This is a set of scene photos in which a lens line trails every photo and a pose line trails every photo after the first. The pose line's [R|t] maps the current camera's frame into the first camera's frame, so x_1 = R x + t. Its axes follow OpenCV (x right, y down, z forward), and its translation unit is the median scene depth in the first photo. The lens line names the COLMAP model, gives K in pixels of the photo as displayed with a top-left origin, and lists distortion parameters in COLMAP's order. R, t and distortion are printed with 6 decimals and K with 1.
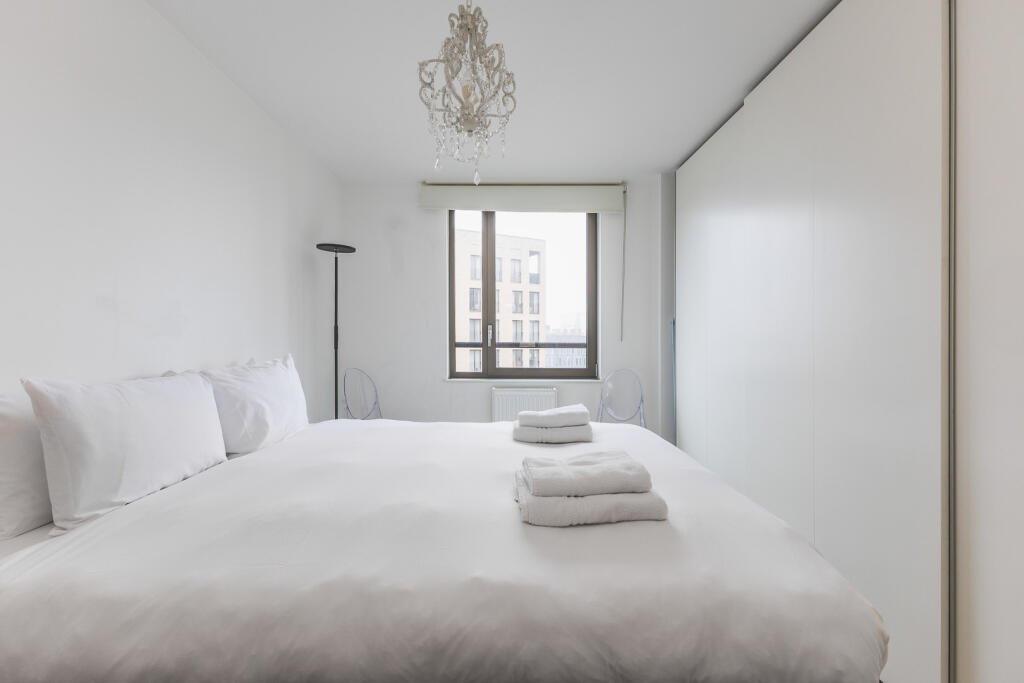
lens RADIAL K [[444.2, 0, 512.2], [0, 444.2, 344.8], [0, 0, 1]] dist [0.007848, 0.001347]
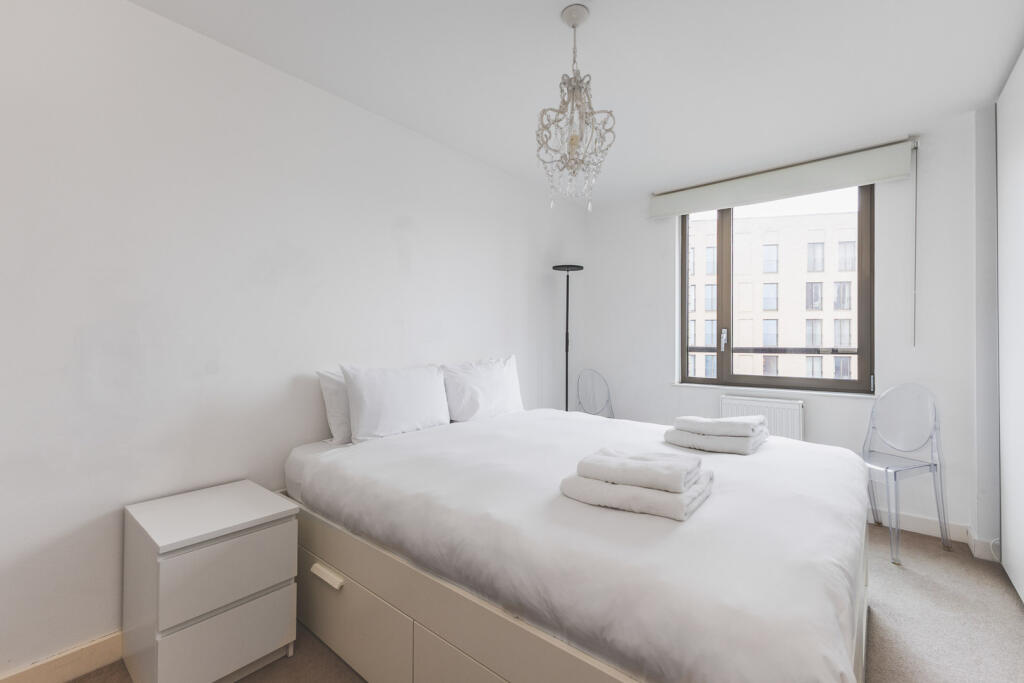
lens RADIAL K [[444.2, 0, 515.7], [0, 444.2, 342.4], [0, 0, 1]] dist [0.007848, 0.001347]
pose [[0.776697, -0.001696, -0.629872, 0.248784], [-0.007450, 0.999902, -0.011880, -0.000986], [0.629830, 0.013920, 0.776608, -0.014631]]
